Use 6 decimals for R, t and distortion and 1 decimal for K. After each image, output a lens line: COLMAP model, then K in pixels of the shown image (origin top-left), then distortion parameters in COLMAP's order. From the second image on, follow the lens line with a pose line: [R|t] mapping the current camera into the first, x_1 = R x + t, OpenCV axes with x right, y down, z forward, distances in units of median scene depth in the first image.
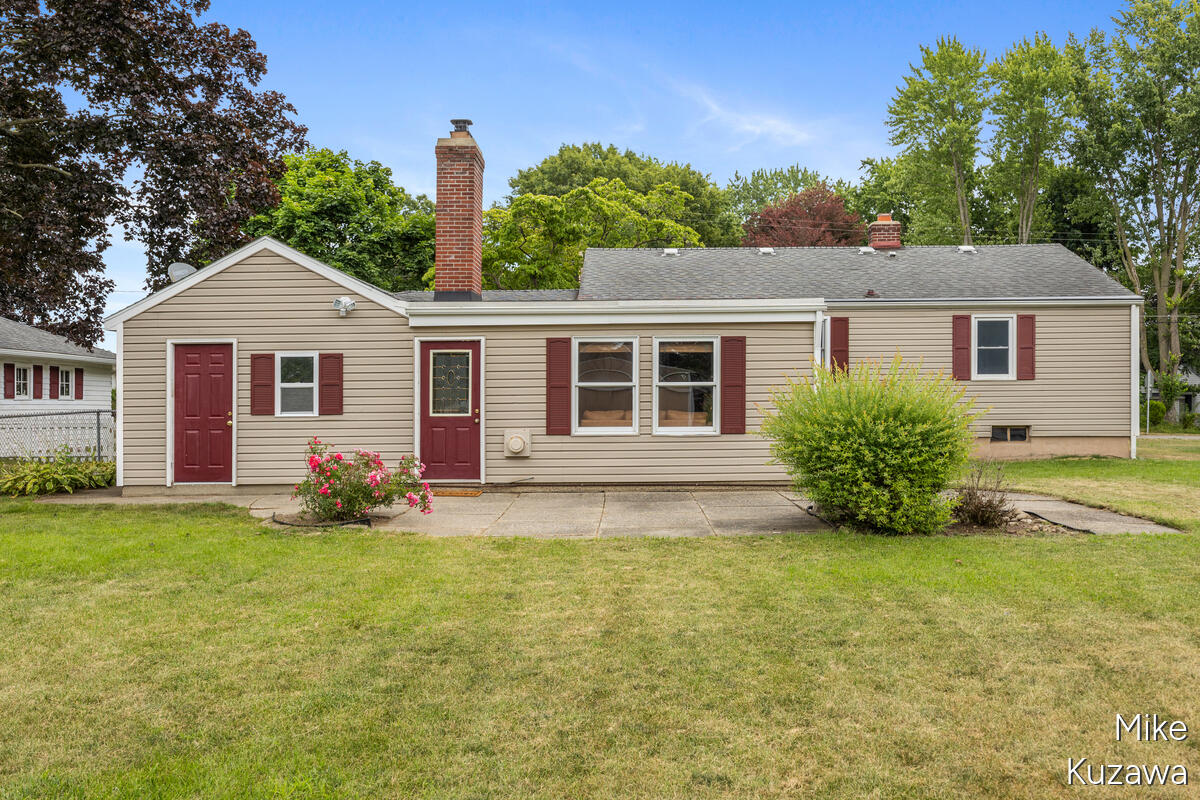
lens RADIAL K [[1053.6, 0, 599.9], [0, 1053.6, 396.9], [0, 0, 1]] dist [0.000574, -0.002858]
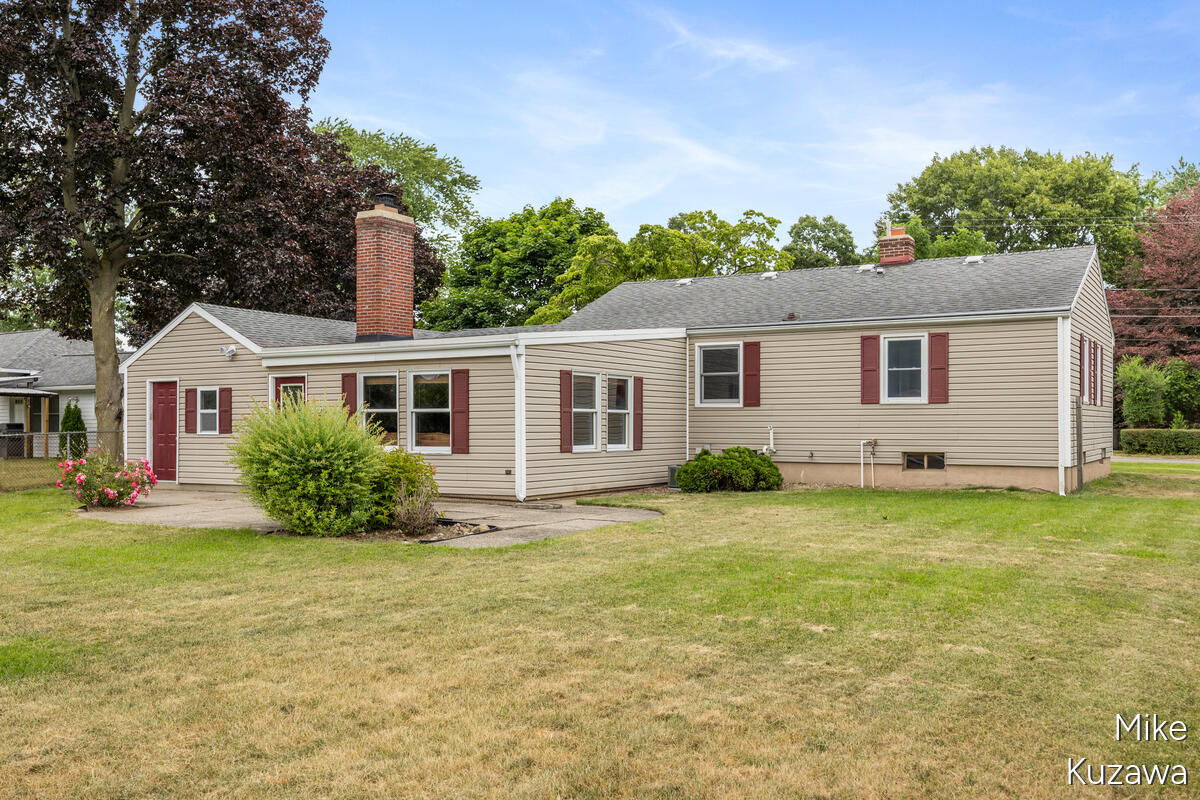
lens RADIAL K [[1053.6, 0, 599.4], [0, 1053.6, 406.1], [0, 0, 1]] dist [0.000574, -0.002858]
pose [[0.869646, -0.002085, -0.493671, 0.605397], [-0.001769, 0.999971, -0.007340, -0.006305], [0.493672, 0.007257, 0.869618, 0.049976]]
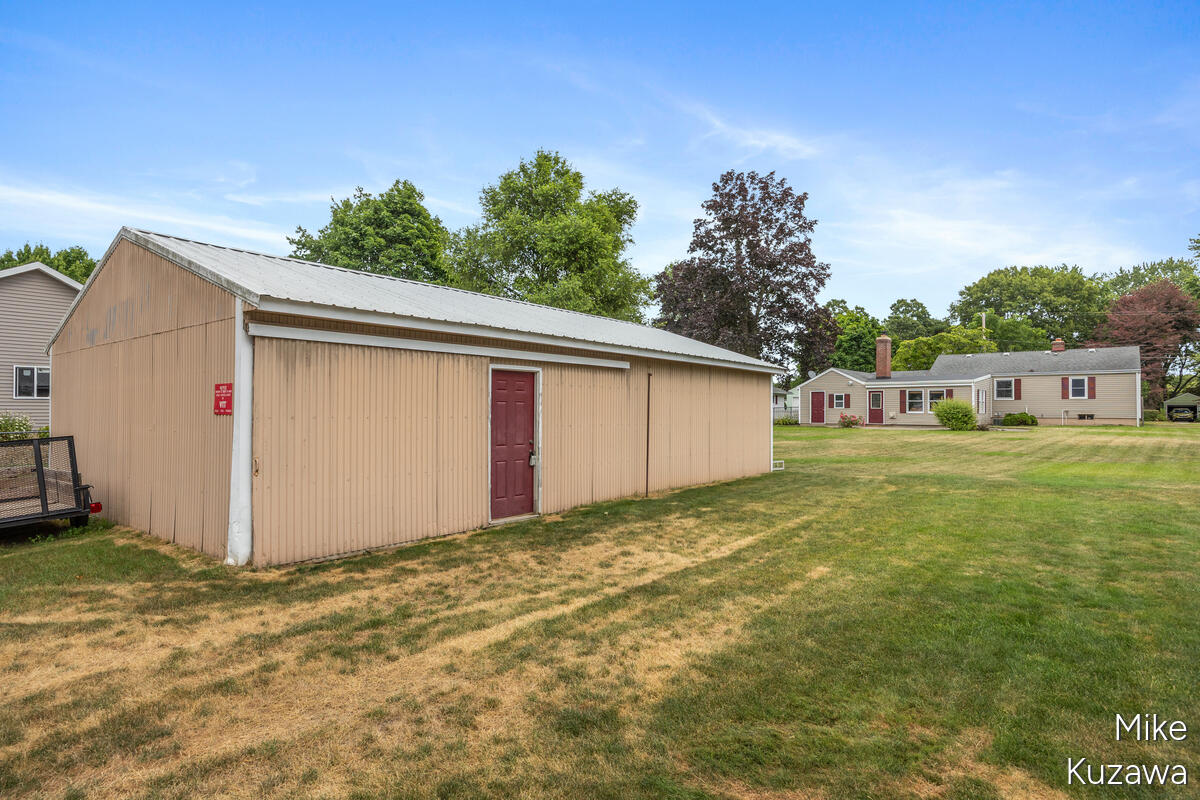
lens RADIAL K [[650.1, 0, 596.5], [0, 650.1, 395.6], [0, 0, 1]] dist [0.001067, -0.000631]
pose [[0.793486, -0.004855, -0.608569, 0.414904], [-0.002118, 0.999940, -0.010739, -0.002365], [0.608584, 0.009810, 0.793429, -1.311038]]
